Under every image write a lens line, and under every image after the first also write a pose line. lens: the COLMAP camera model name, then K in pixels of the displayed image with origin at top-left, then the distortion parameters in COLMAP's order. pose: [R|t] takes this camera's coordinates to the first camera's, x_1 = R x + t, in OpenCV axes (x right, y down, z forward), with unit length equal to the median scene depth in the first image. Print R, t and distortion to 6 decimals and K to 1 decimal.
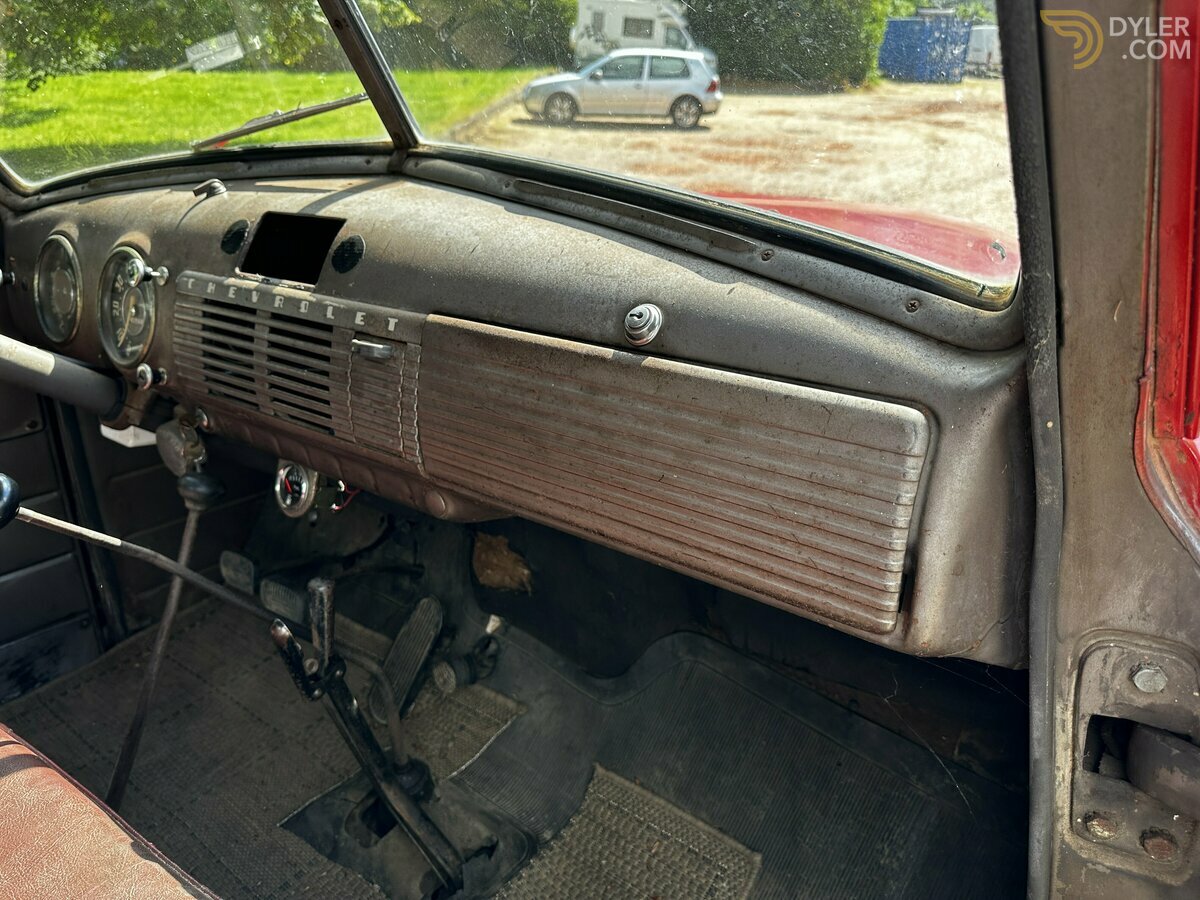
lens RADIAL K [[859.8, 0, 600.0], [0, 859.8, 450.0], [0, 0, 1]] dist [0.022798, -0.049387]
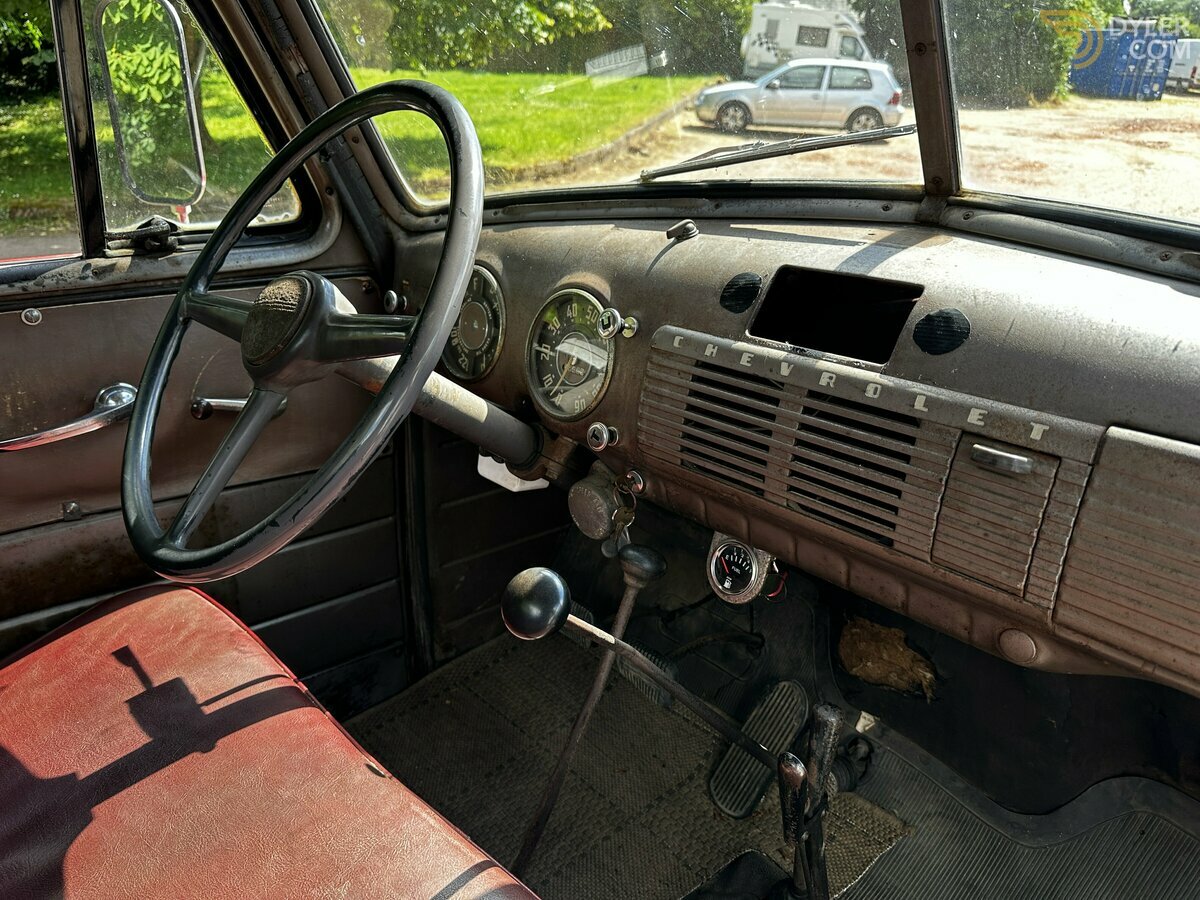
lens RADIAL K [[852.6, 0, 599.1], [0, 852.6, 453.0], [0, 0, 1]] dist [0.029226, -0.026836]
pose [[0.984712, 0.087941, -0.150362, -0.302534], [-0.088130, 0.996094, 0.005417, -0.056095], [0.150251, 0.007917, 0.988616, 0.094717]]
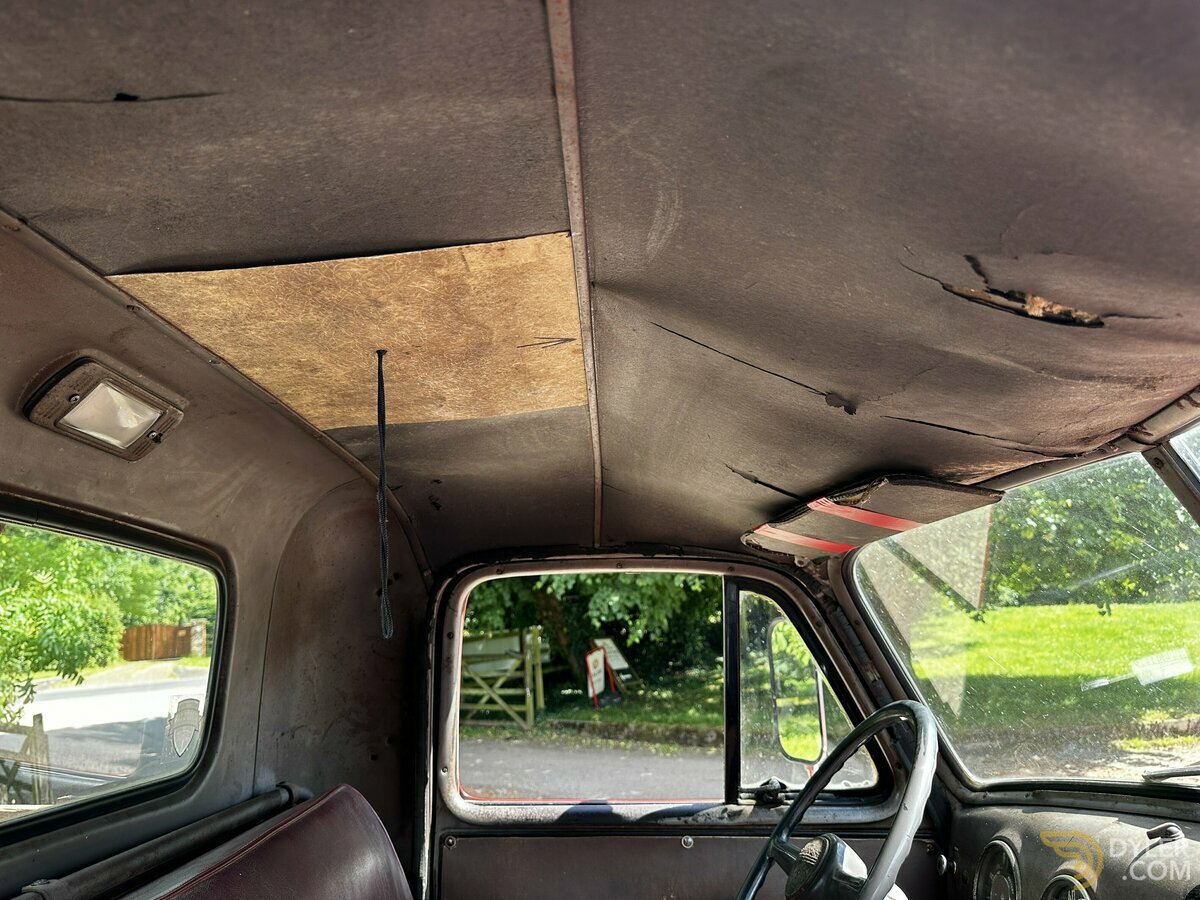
lens RADIAL K [[862.0, 0, 615.4], [0, 862.0, 451.0], [0, 0, 1]] dist [-0.002471, -0.005308]
pose [[0.609108, -0.170586, -0.774524, -0.011061], [-0.291507, 0.860076, -0.418679, -0.070011], [0.737571, 0.480800, 0.474152, -0.083399]]
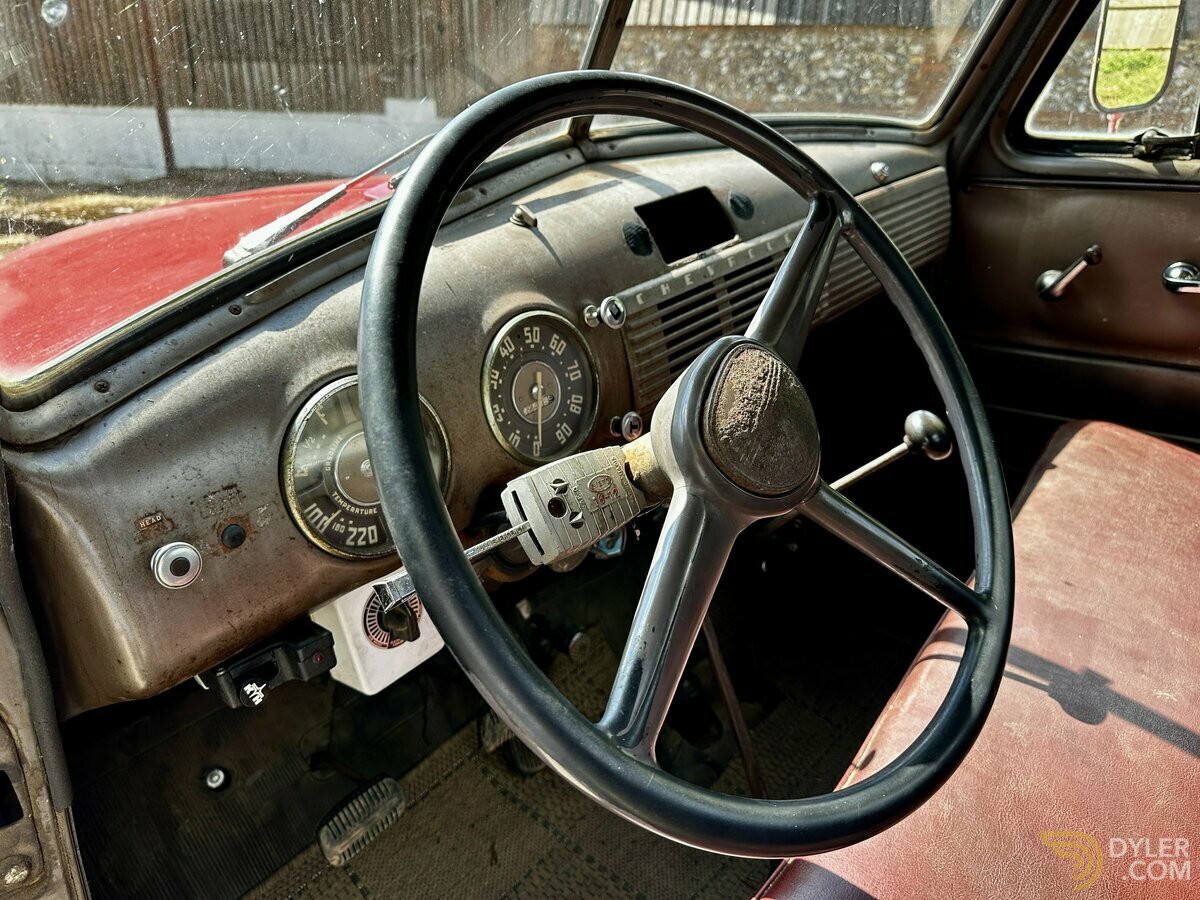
lens RADIAL K [[852.6, 0, 599.1], [0, 852.6, 453.0], [0, 0, 1]] dist [0.029226, -0.026836]
pose [[0.065712, -0.441186, 0.895007, -1.016728], [0.420776, 0.825549, 0.376054, -0.310043], [-0.904782, 0.351886, 0.239889, 0.641399]]
